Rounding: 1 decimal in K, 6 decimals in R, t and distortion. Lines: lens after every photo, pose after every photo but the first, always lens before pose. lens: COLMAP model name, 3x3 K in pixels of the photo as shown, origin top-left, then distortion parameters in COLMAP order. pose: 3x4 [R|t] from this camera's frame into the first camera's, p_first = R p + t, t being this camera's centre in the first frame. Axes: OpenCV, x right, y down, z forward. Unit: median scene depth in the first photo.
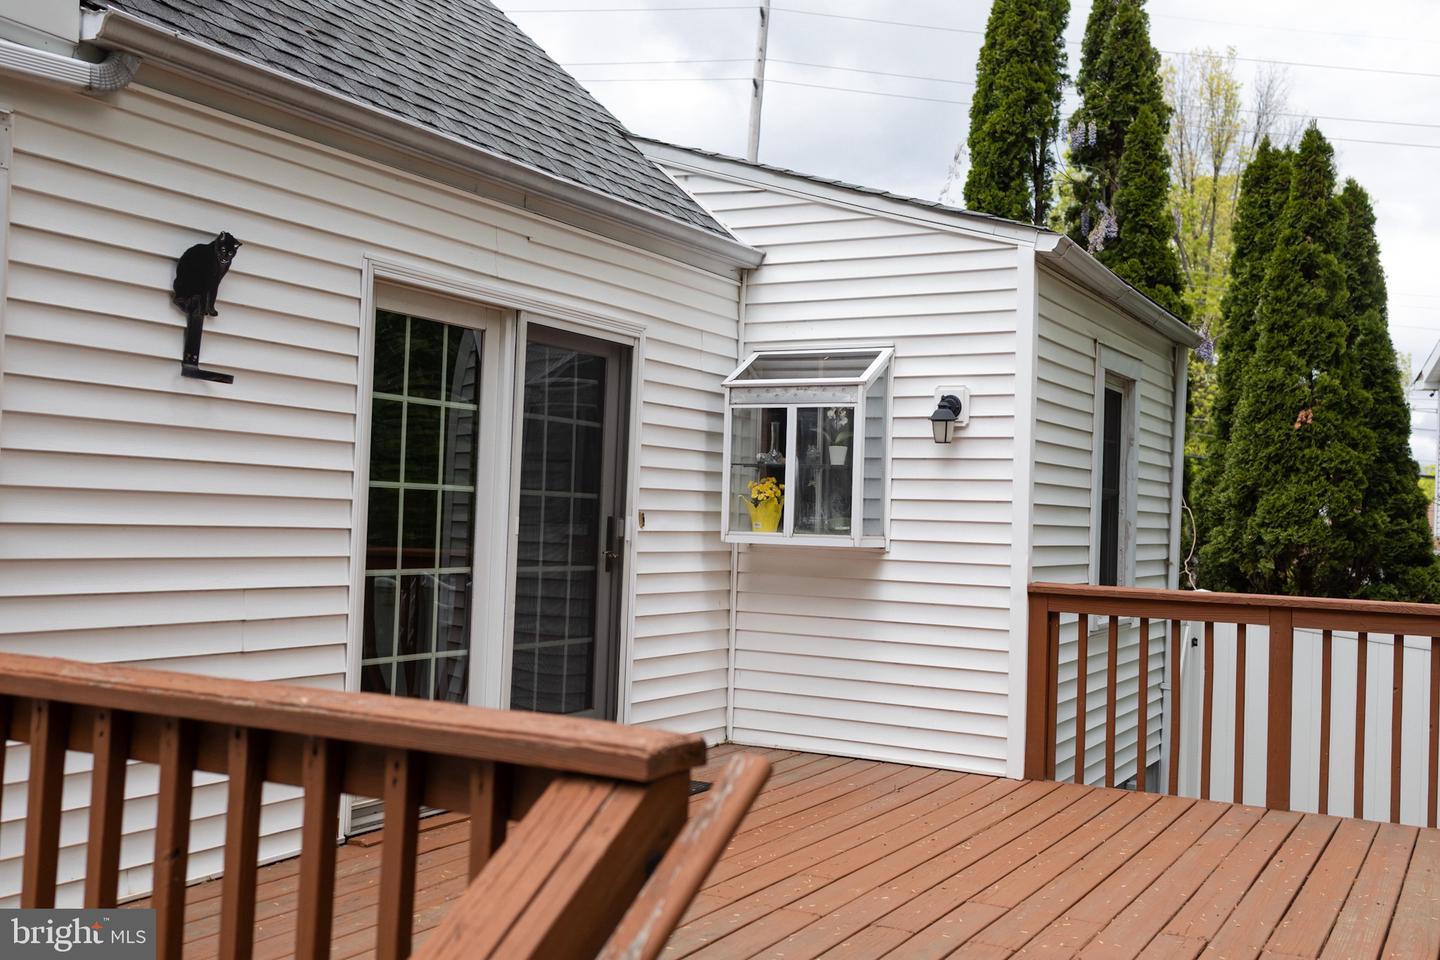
lens RADIAL K [[1420.2, 0, 720.0], [0, 1420.2, 480.0], [0, 0, 1]] dist [0.007771, 0.018365]
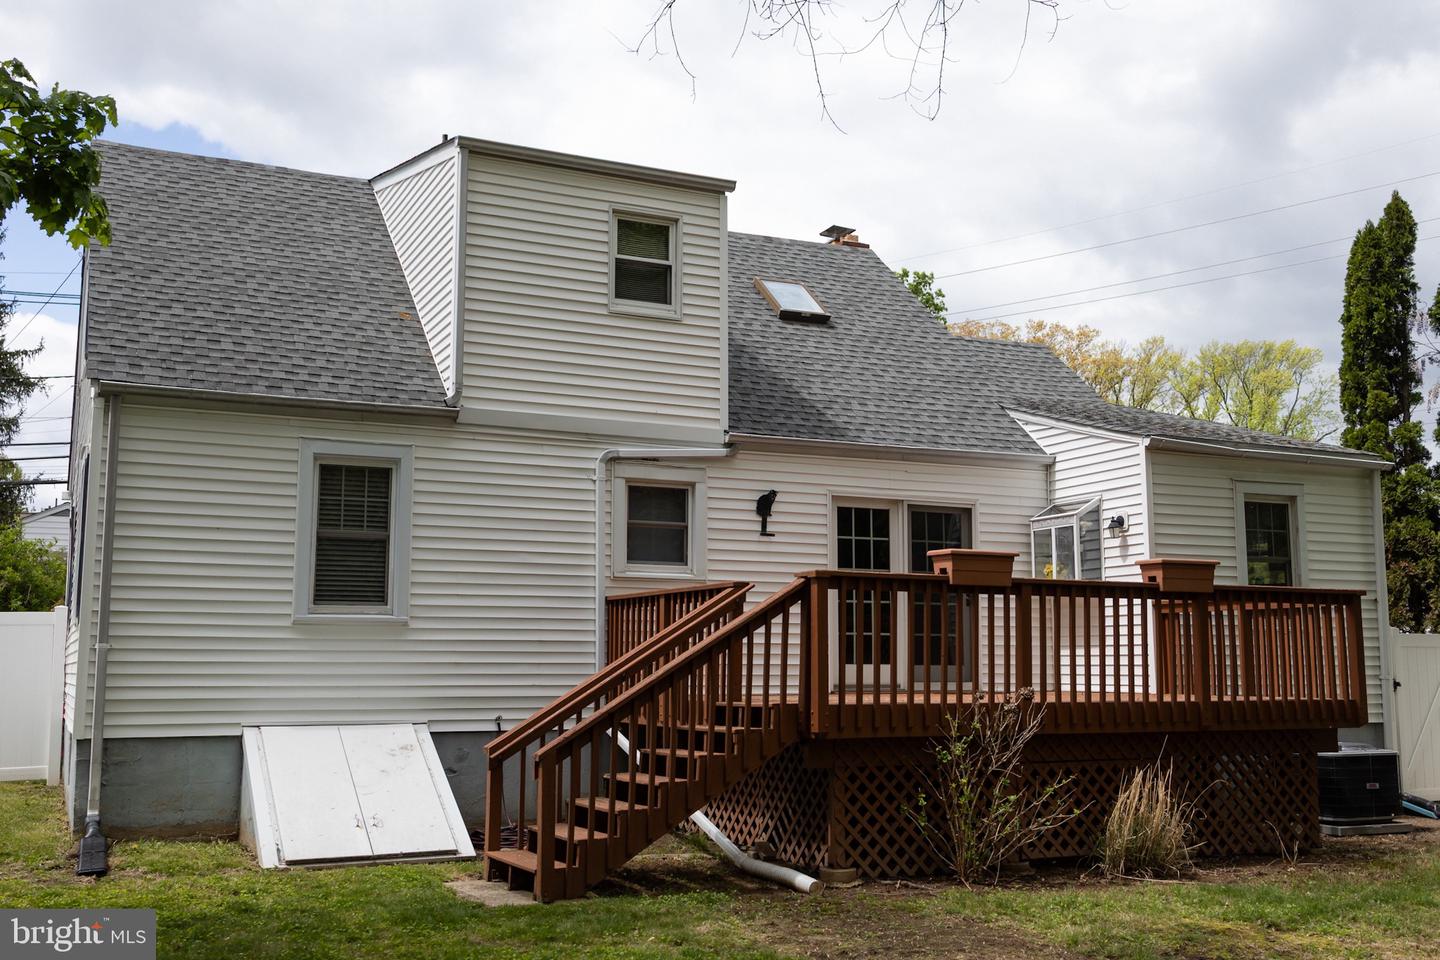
lens RADIAL K [[1420.2, 0, 720.0], [0, 1420.2, 480.0], [0, 0, 1]] dist [0.007771, 0.018365]
pose [[0.813886, -0.110559, -0.570409, 0.987252], [0.041783, 0.990324, -0.132331, 0.158448], [0.579520, 0.083869, 0.810631, -1.184962]]
